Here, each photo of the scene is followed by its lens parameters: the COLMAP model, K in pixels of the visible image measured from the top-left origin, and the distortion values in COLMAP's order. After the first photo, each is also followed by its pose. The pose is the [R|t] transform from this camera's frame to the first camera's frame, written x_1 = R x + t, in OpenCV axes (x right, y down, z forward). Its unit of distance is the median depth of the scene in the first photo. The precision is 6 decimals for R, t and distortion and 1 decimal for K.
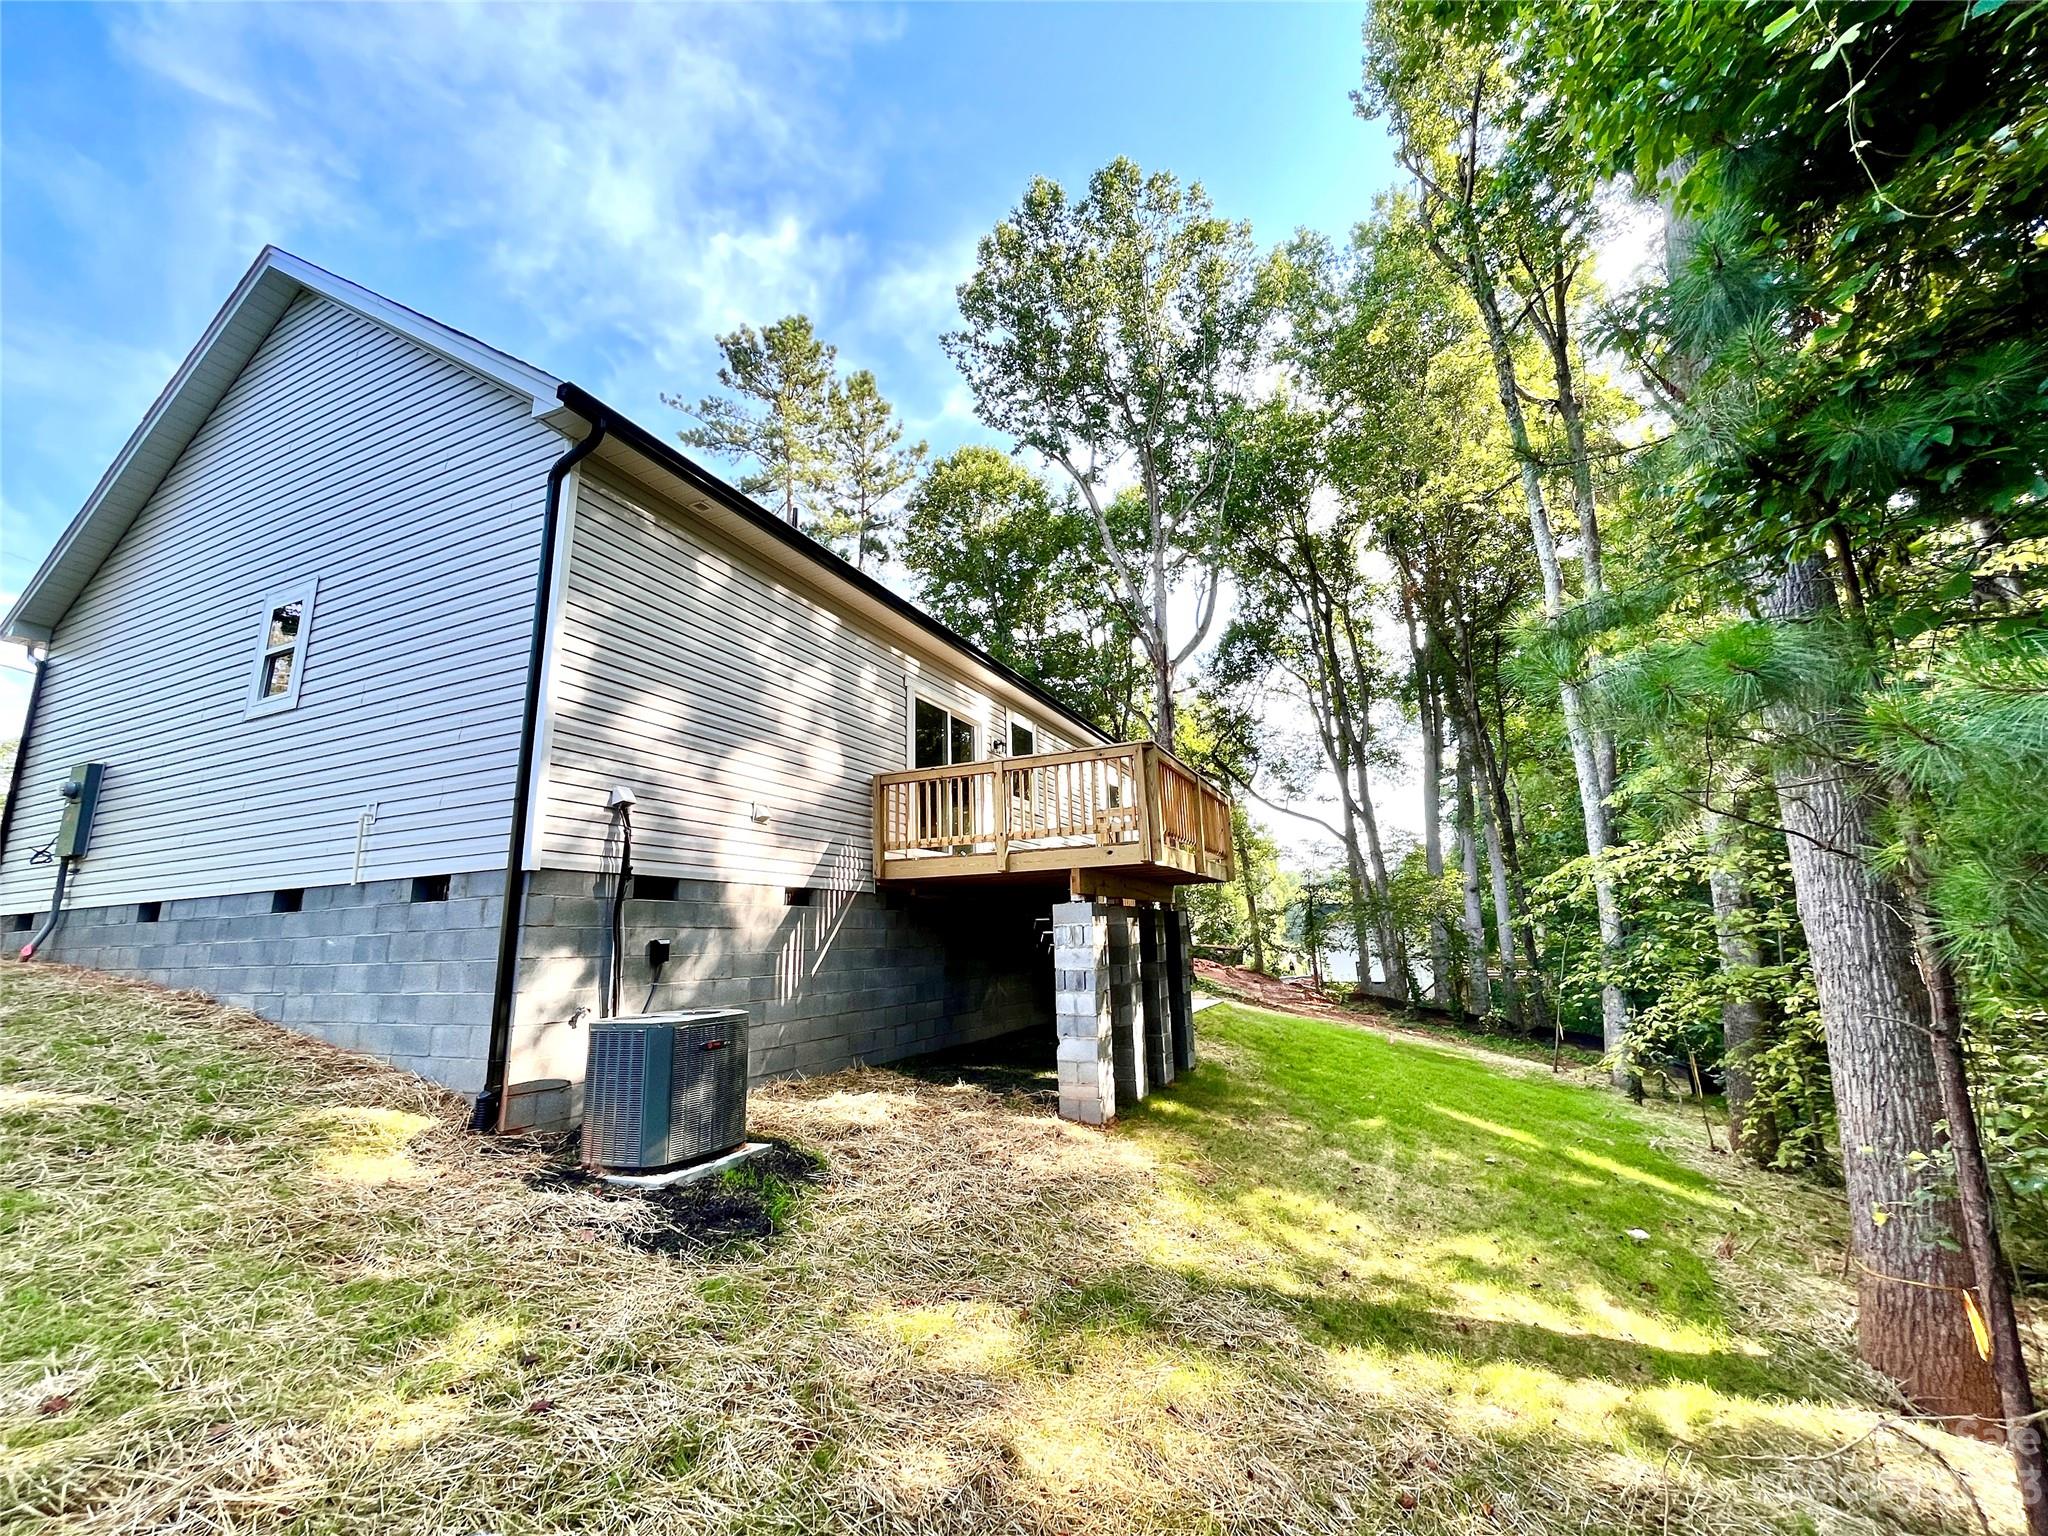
lens RADIAL K [[833.2, 0, 1024.0], [0, 833.2, 768.0], [0, 0, 1]] dist [-0.000035, 0.000422]
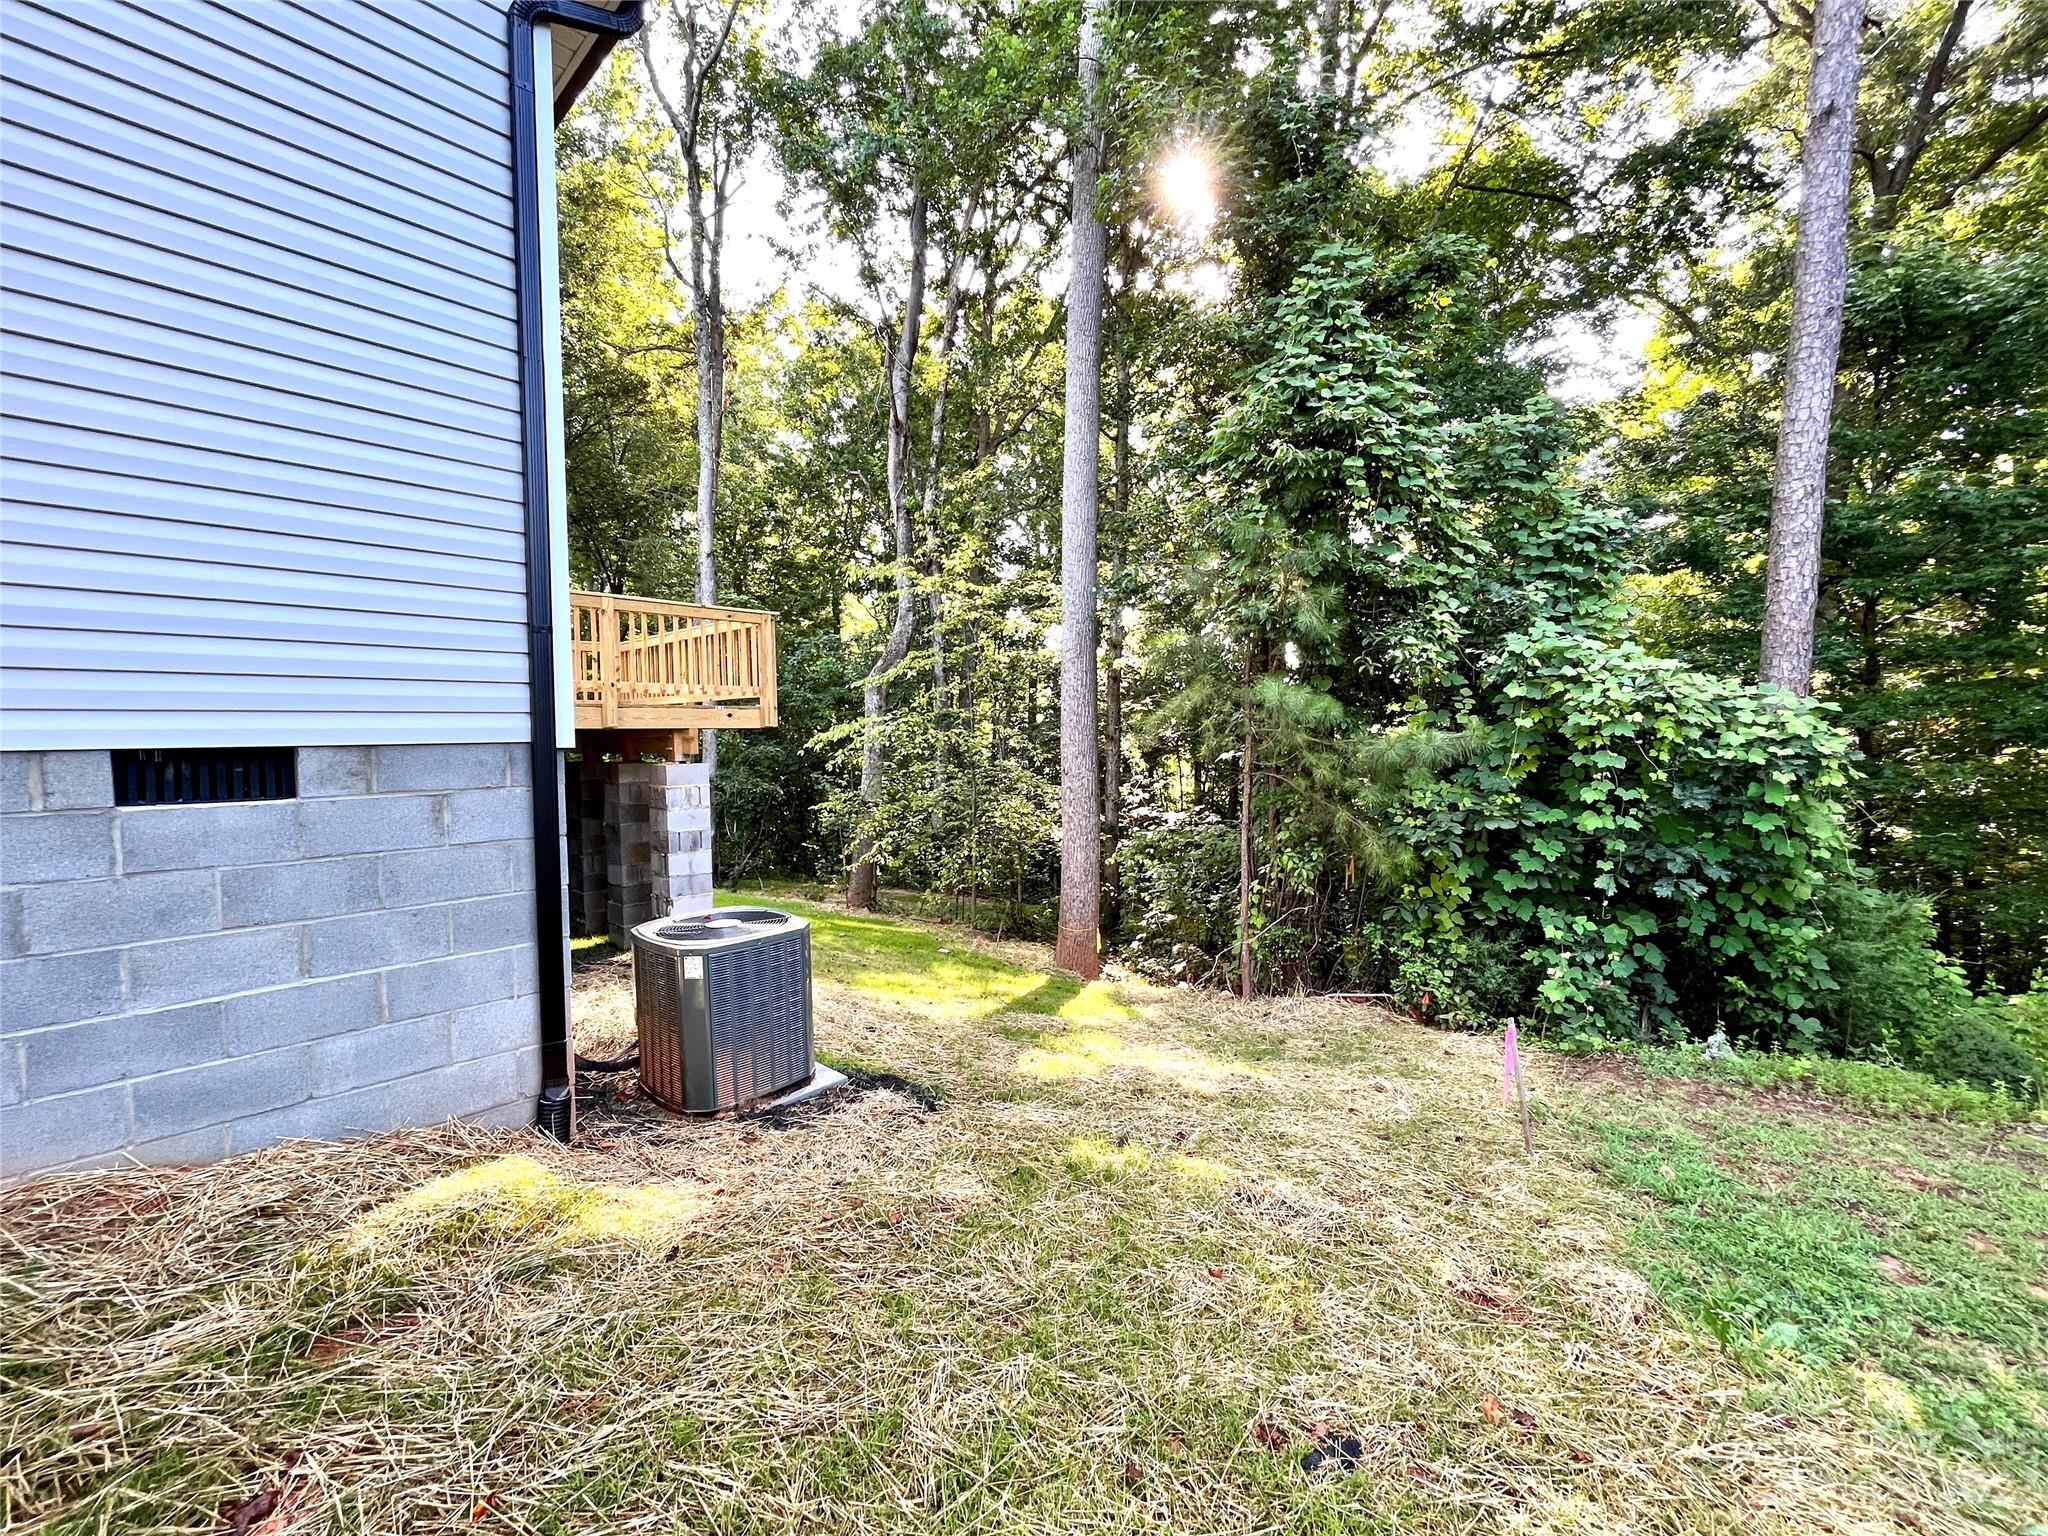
lens RADIAL K [[833.2, 0, 1024.0], [0, 833.2, 768.0], [0, 0, 1]] dist [-0.000035, 0.000422]
pose [[0.340542, -0.021707, 0.939979, -1.001486], [-0.170731, 0.981686, 0.084524, 0.026258], [-0.924599, -0.189267, 0.330599, 0.445316]]
